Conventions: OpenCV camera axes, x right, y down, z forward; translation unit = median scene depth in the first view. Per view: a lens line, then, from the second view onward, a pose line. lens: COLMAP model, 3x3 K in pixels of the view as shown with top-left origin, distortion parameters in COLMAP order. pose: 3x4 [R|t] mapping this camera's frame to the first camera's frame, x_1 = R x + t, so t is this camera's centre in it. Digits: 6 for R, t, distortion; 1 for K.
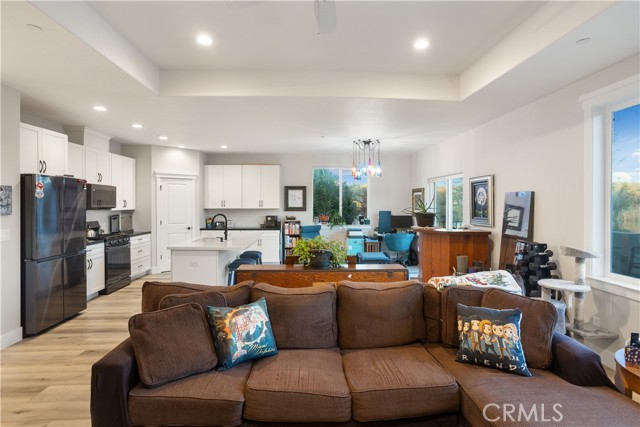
lens RADIAL K [[343.9, 0, 318.2], [0, 343.9, 202.4], [0, 0, 1]] dist [-0.019685, 0.001858]
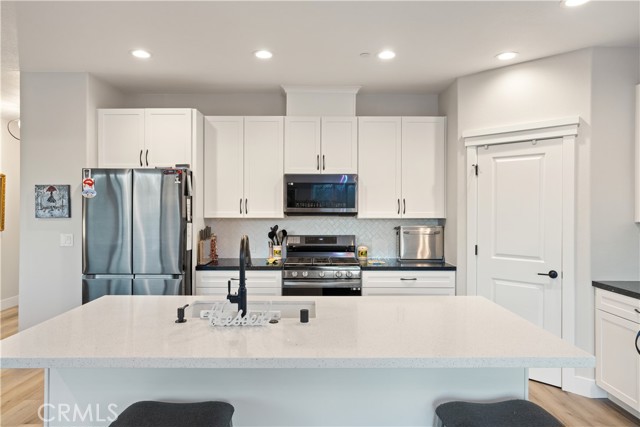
lens RADIAL K [[418.9, 0, 320.0], [0, 418.9, 213.5], [0, 0, 1]] dist [-0.003253, 0.002109]
pose [[-0.033076, 0.011747, -0.999384, 0.089378], [0.000011, 0.999931, 0.011753, 0.007454], [0.999453, 0.000378, -0.033074, 0.961345]]
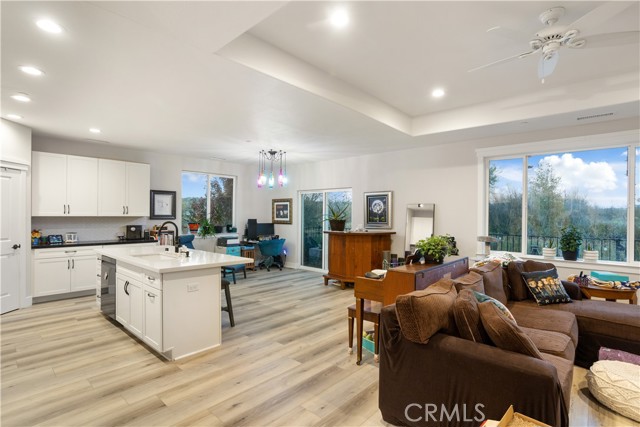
lens RADIAL K [[316.9, 0, 320.0], [0, 316.9, 213.5], [0, 0, 1]] dist [-0.015631, 0.000067]
pose [[0.703406, 0.008136, 0.710742, -0.488933], [-0.008602, 0.999959, -0.002933, 0.012907], [-0.710736, -0.004051, 0.703447, 0.239822]]
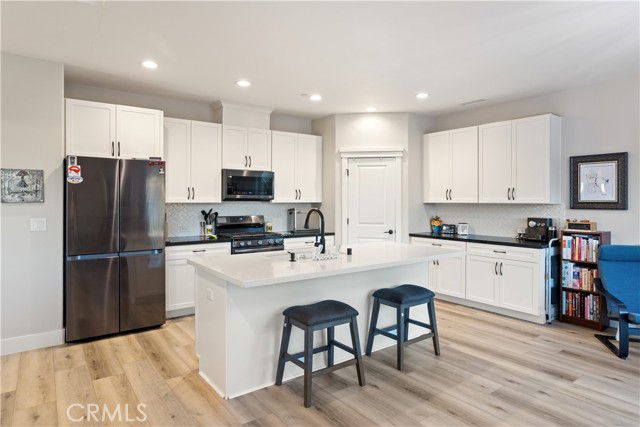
lens RADIAL K [[381.0, 0, 322.1], [0, 381.0, 202.8], [0, 0, 1]] dist [-0.018448, 0.001088]
pose [[0.566833, 0.005650, -0.823813, 0.190262], [0.000172, 0.999976, 0.006977, 0.017567], [0.823833, -0.004096, 0.566818, 0.594788]]
